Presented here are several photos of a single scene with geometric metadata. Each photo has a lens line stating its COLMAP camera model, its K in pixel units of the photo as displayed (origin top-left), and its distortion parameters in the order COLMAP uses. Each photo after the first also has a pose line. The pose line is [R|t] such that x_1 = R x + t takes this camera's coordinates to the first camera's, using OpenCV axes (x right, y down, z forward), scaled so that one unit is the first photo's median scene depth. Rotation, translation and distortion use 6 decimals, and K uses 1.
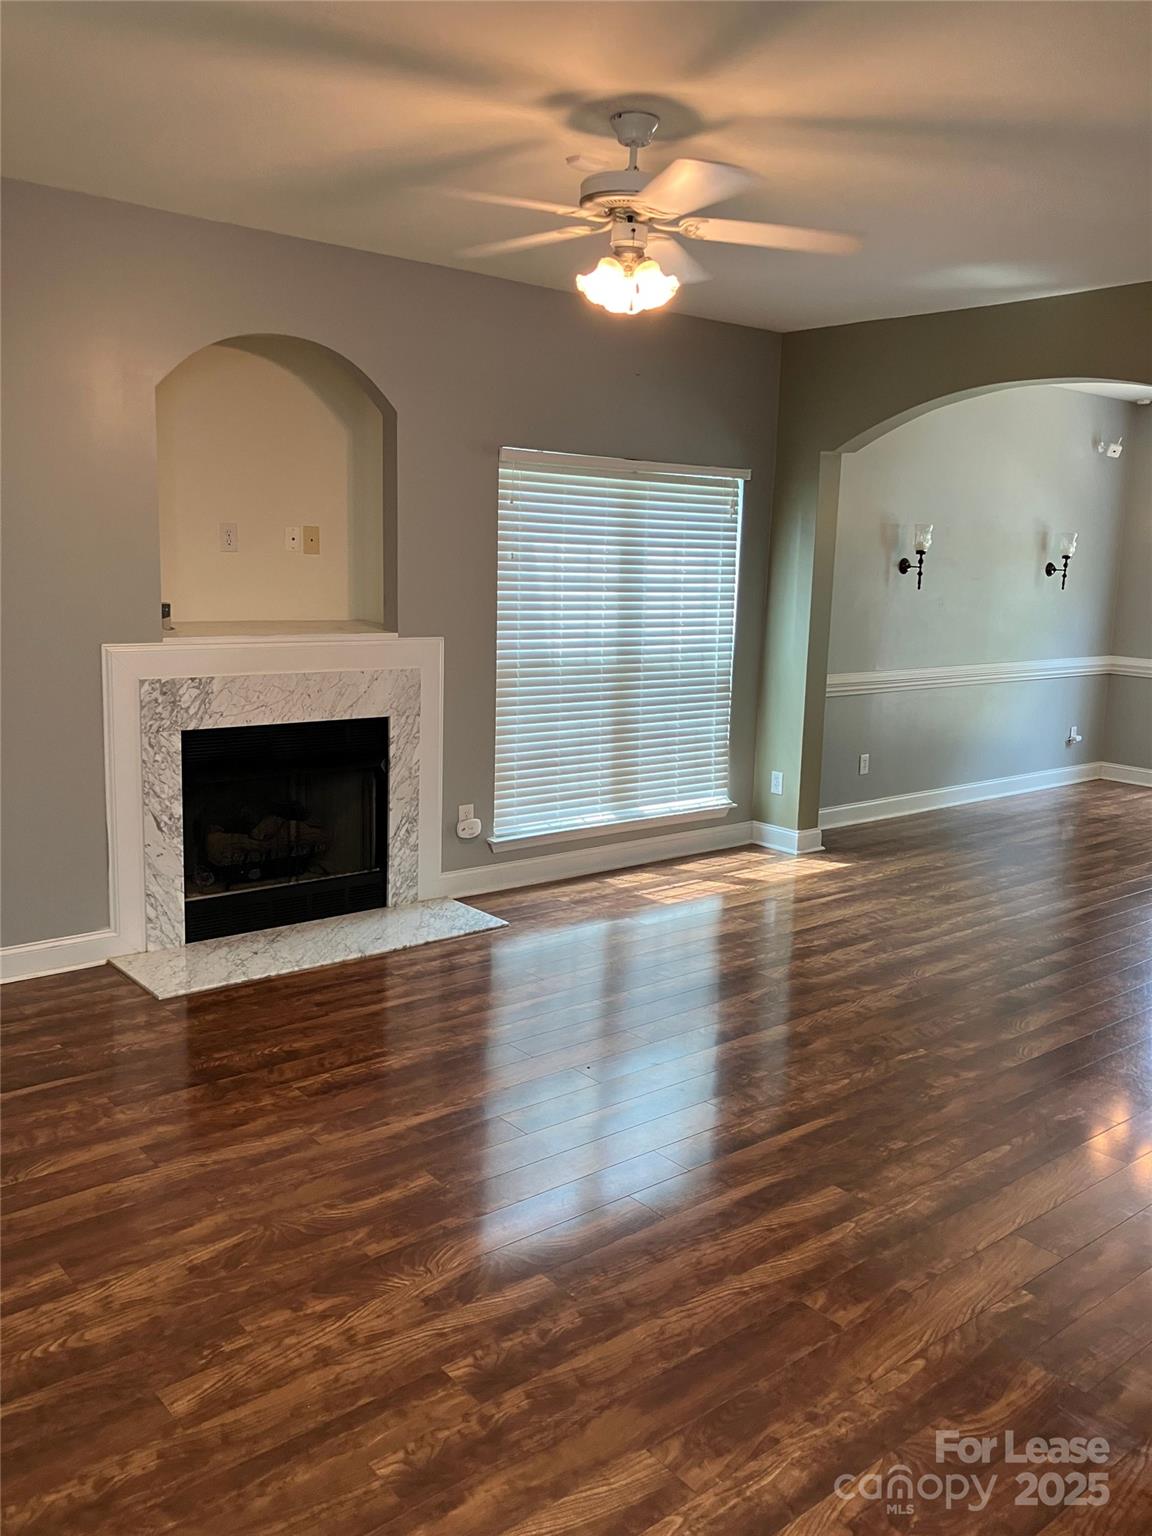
lens RADIAL K [[1256.8, 0, 568.5], [0, 1256.8, 758.9], [0, 0, 1]] dist [0.044564, -0.067739]
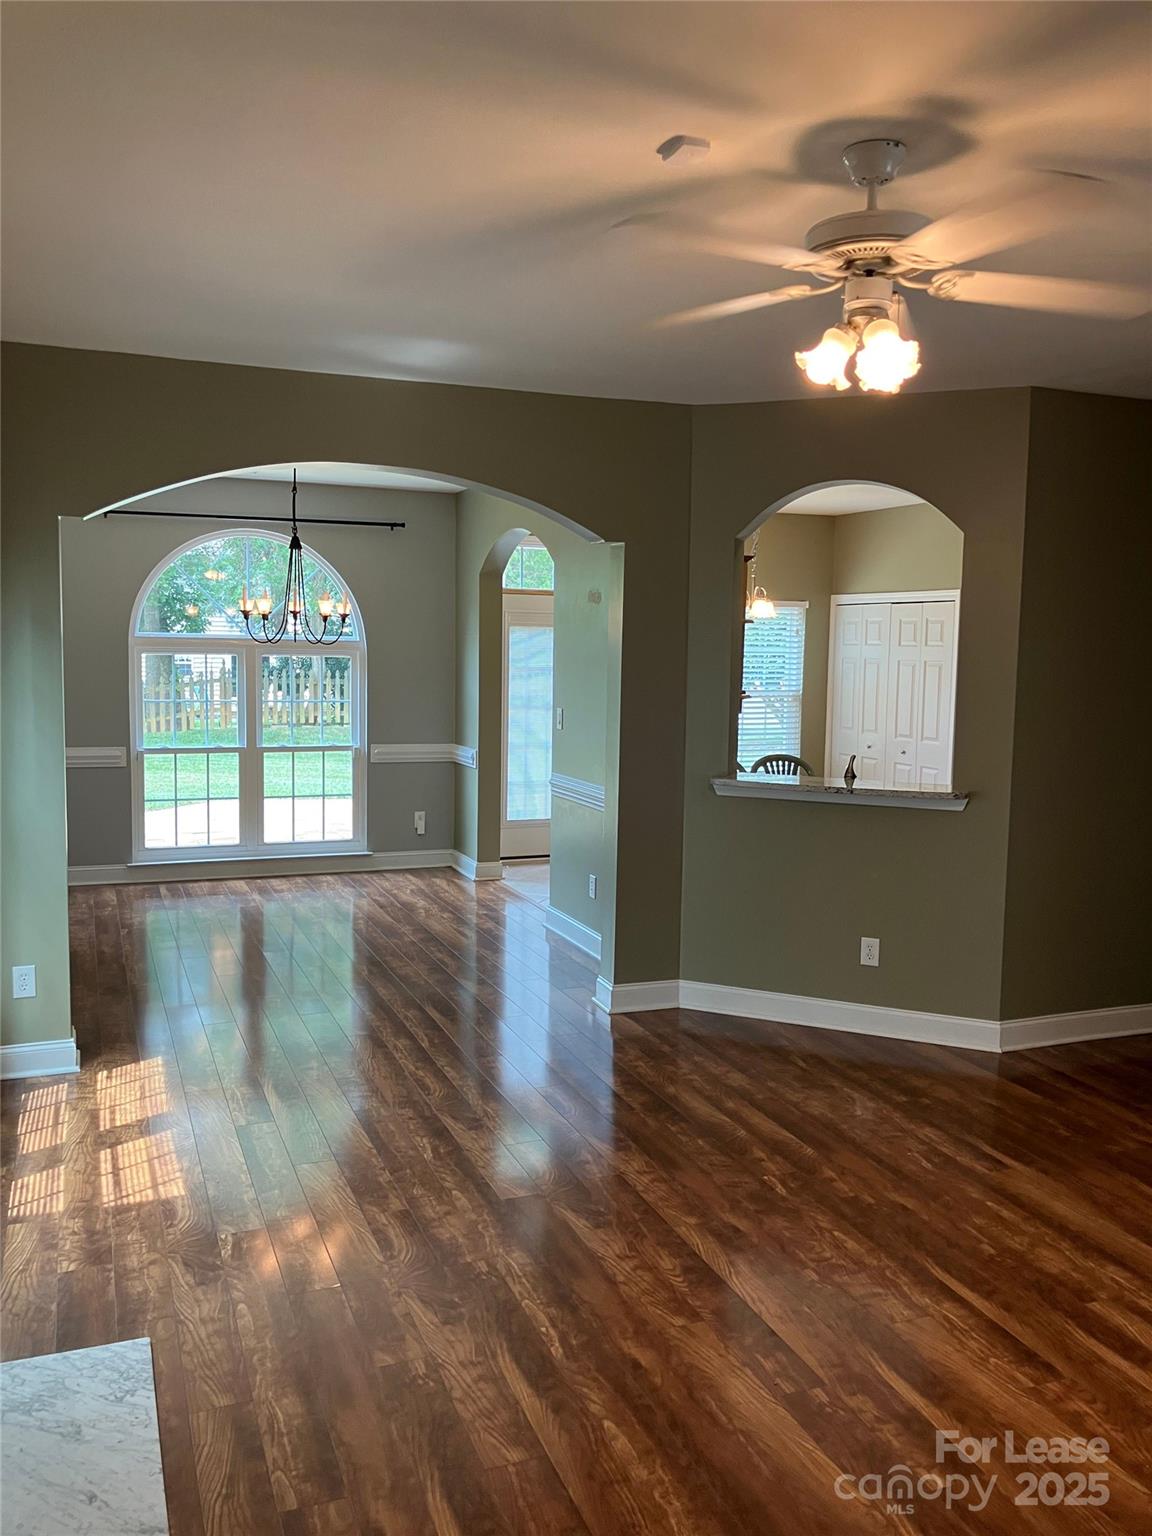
lens RADIAL K [[1256.8, 0, 580.6], [0, 1256.8, 777.2], [0, 0, 1]] dist [0.044564, -0.067739]
pose [[0.307557, -0.133360, 0.942138, -0.436619], [0.152244, 0.984271, 0.089624, -0.124273], [-0.939271, 0.115871, 0.323023, 0.534381]]
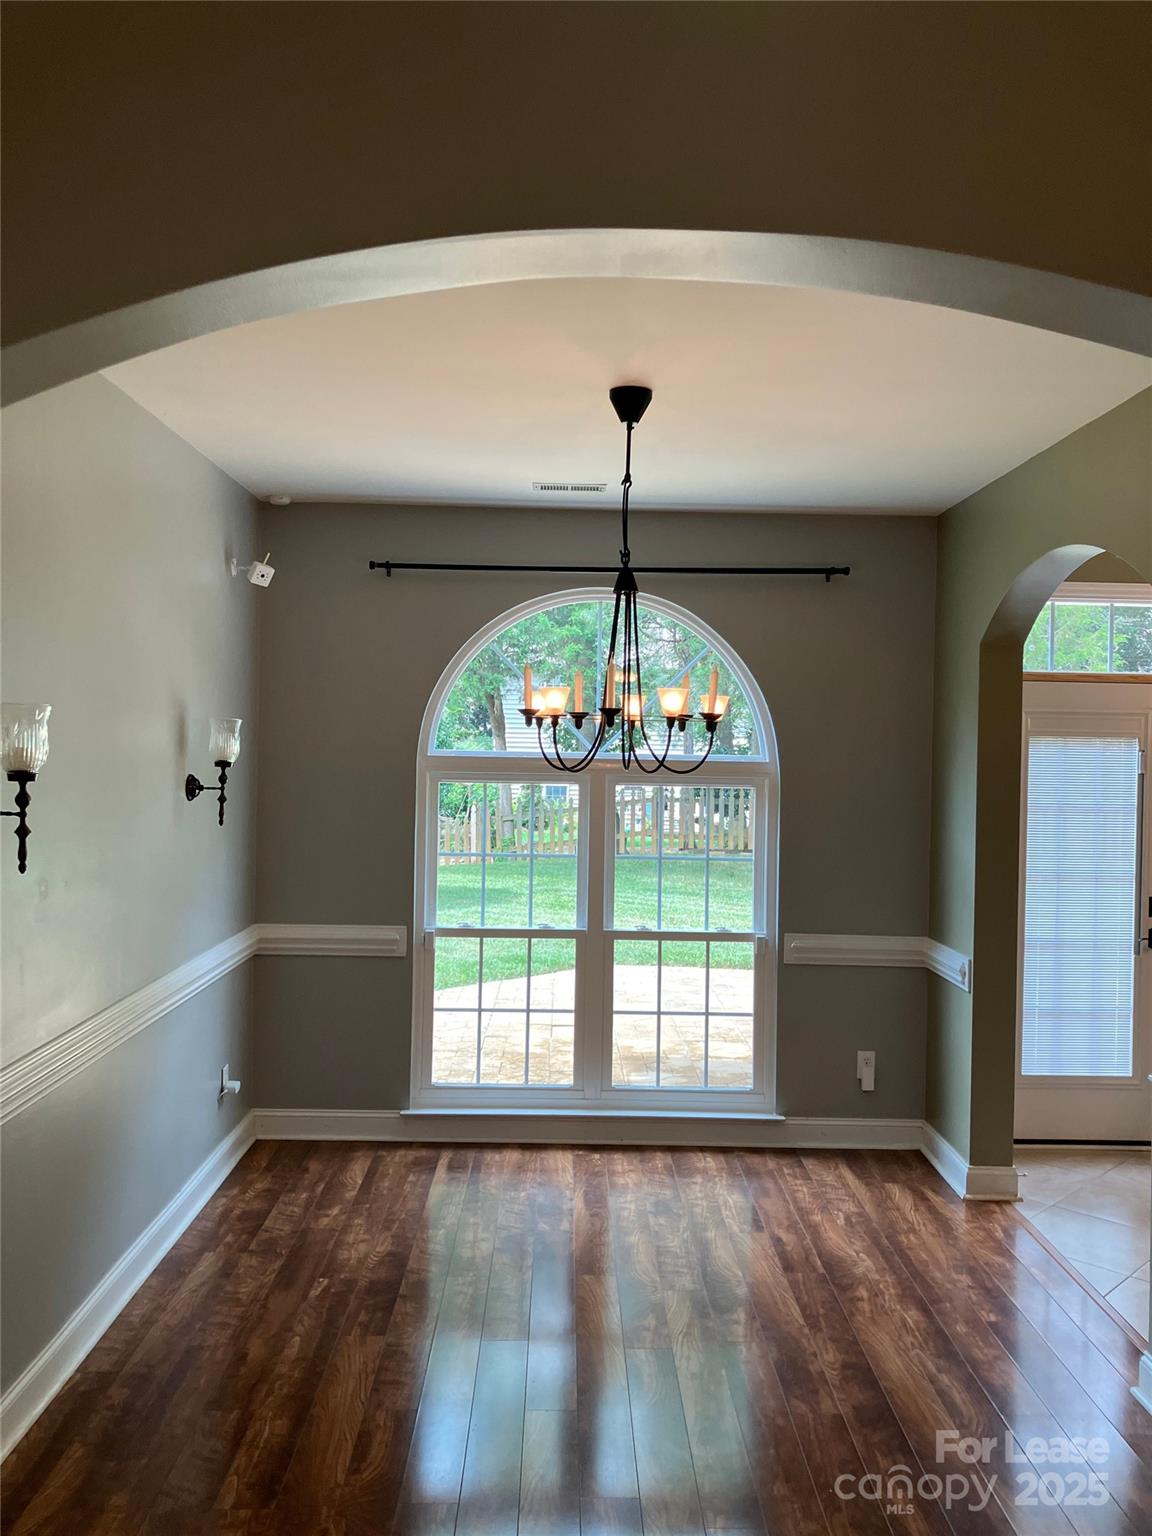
lens RADIAL K [[1256.8, 0, 583.0], [0, 1256.8, 764.6], [0, 0, 1]] dist [0.044564, -0.067739]
pose [[0.613102, -0.032522, 0.789334, 0.102636], [0.134401, 0.988881, -0.063650, -0.148268], [-0.778487, 0.145111, 0.610656, 0.790591]]
